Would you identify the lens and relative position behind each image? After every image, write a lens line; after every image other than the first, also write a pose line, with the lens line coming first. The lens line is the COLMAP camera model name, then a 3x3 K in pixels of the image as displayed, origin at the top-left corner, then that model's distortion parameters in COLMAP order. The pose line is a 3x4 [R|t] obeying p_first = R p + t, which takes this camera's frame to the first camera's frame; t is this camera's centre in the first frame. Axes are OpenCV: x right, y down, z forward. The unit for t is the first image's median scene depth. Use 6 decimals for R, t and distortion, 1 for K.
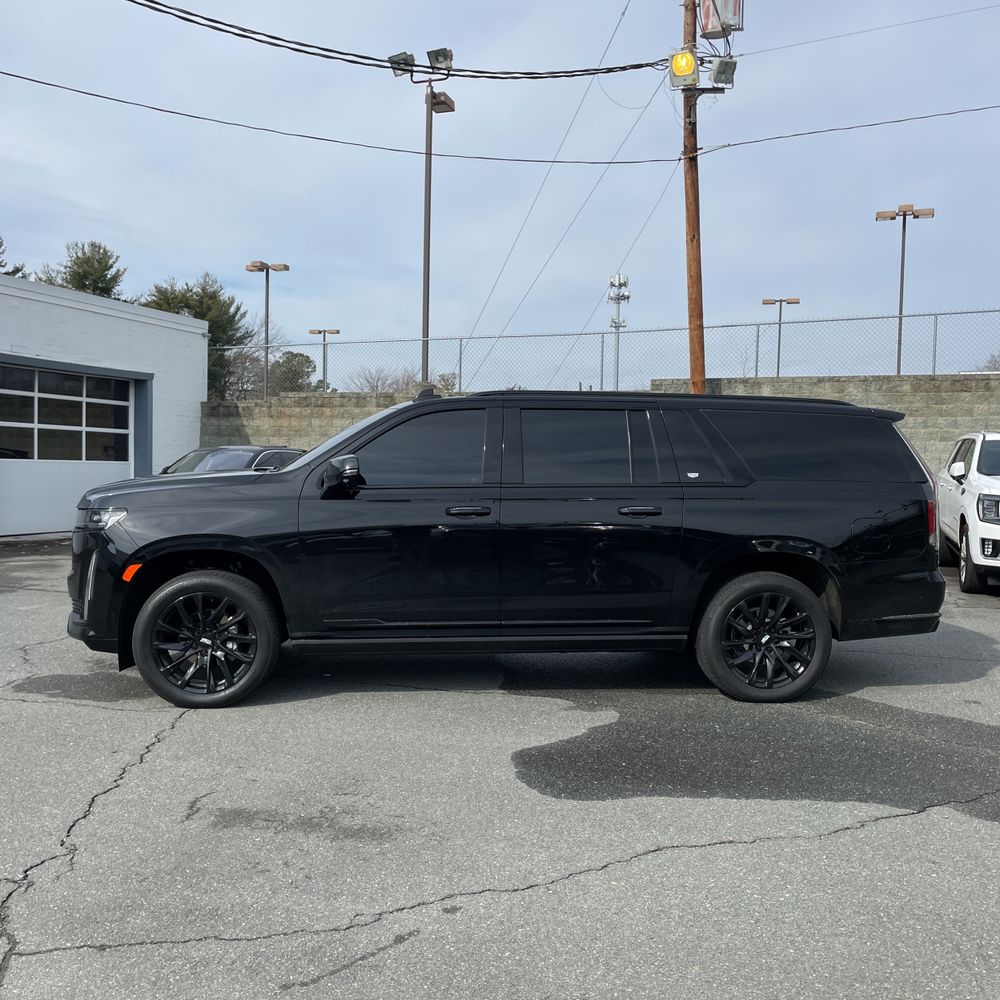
lens RADIAL K [[1027.6, 0, 507.2], [0, 1027.6, 495.3], [0, 0, 1]] dist [0.032671, 0.000000]
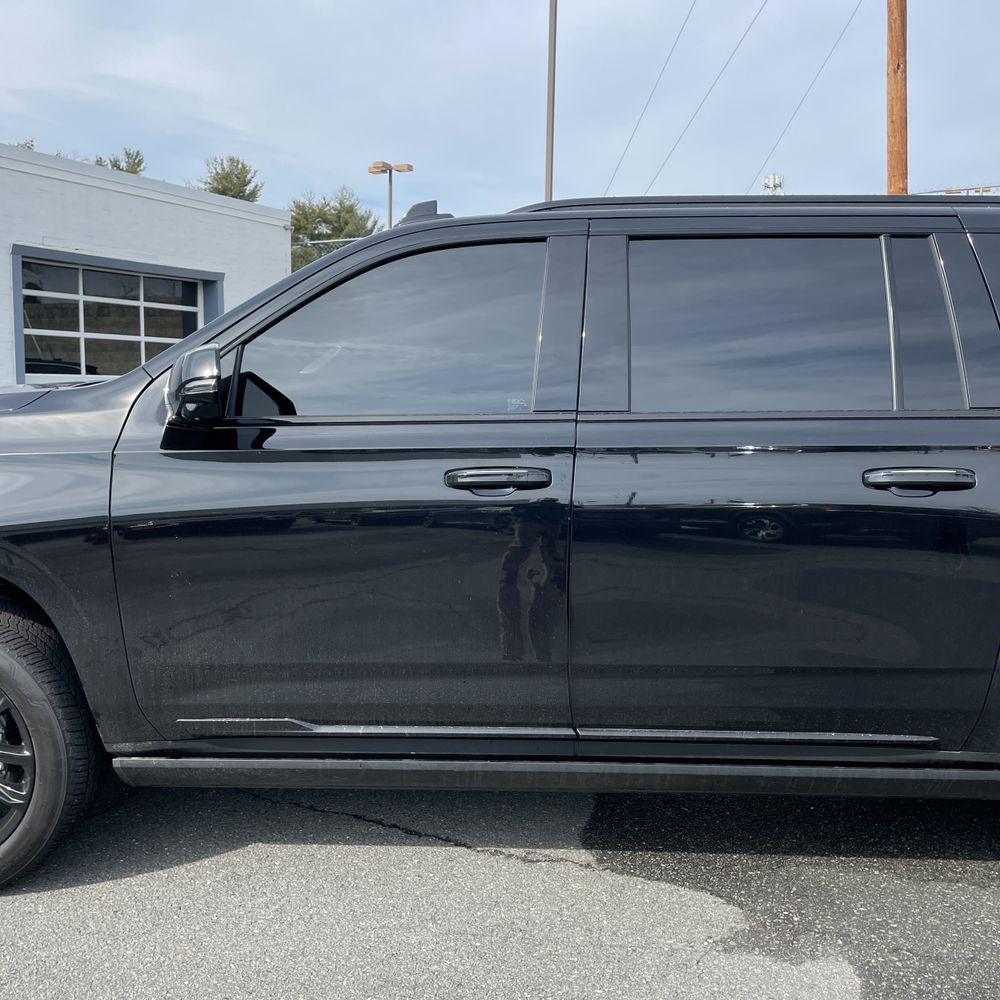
lens RADIAL K [[1027.6, 0, 502.7], [0, 1027.6, 497.2], [0, 0, 1]] dist [0.032671, 0.000000]
pose [[0.989919, 0.010796, -0.141223, 0.007396], [0.000870, 0.996608, 0.082287, -0.003560], [0.141633, -0.081580, 0.986552, 0.178676]]
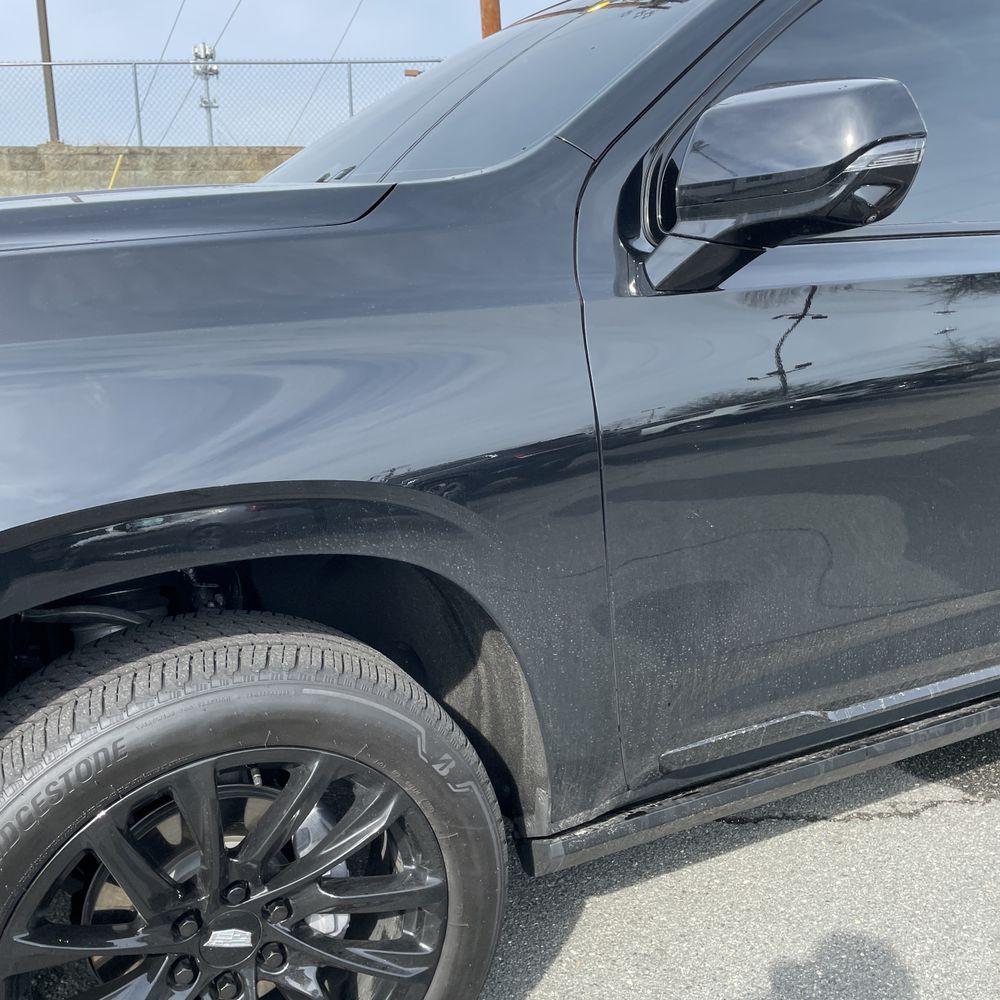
lens RADIAL K [[1027.6, 0, 499.8], [0, 1027.6, 505.7], [0, 0, 1]] dist [0.032671, 0.000000]
pose [[0.931264, -0.111407, 0.346893, -0.093010], [0.040124, 0.977672, 0.206269, -0.000231], [-0.362128, -0.178173, 0.914942, 0.237533]]
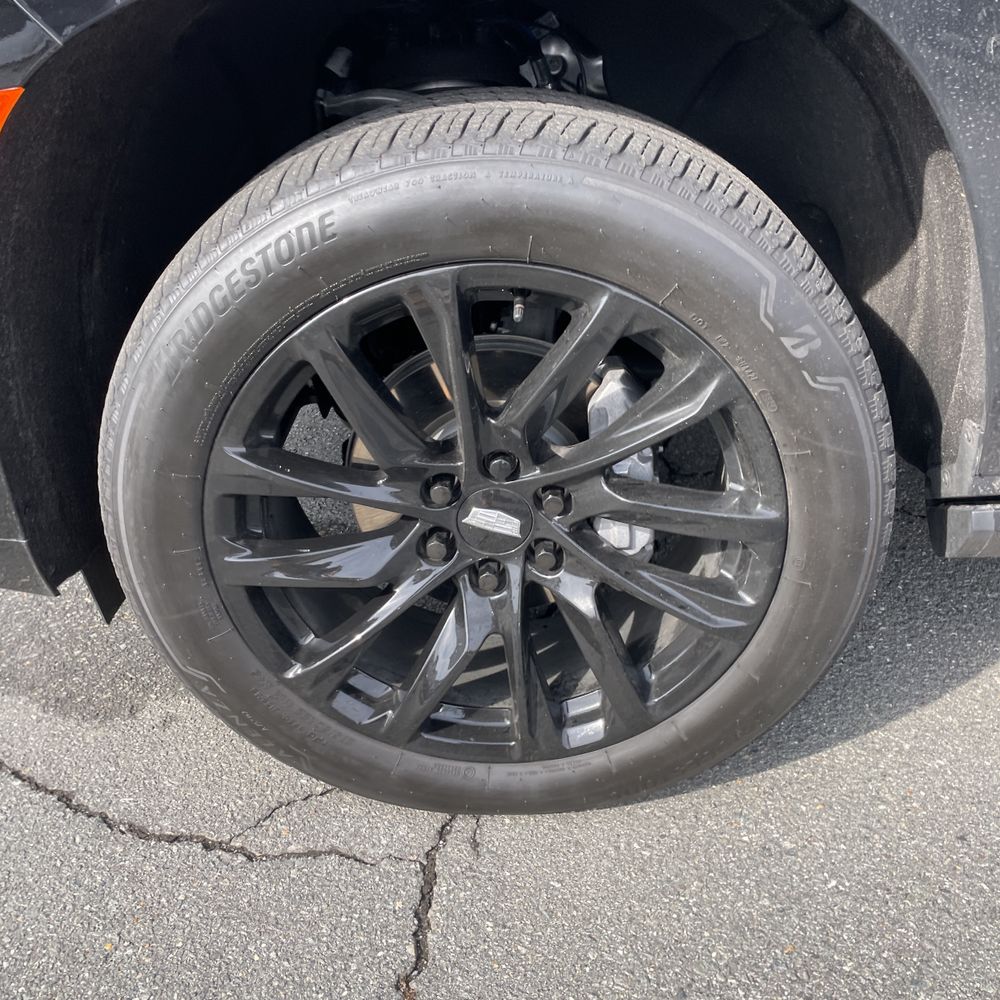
lens RADIAL K [[1027.6, 0, 494.8], [0, 1027.6, 501.5], [0, 0, 1]] dist [0.032671, 0.000000]
pose [[0.989767, 0.000813, -0.142690, -0.080786], [0.066105, 0.883590, 0.463572, 0.016021], [0.126456, -0.468261, 0.874494, 0.255815]]
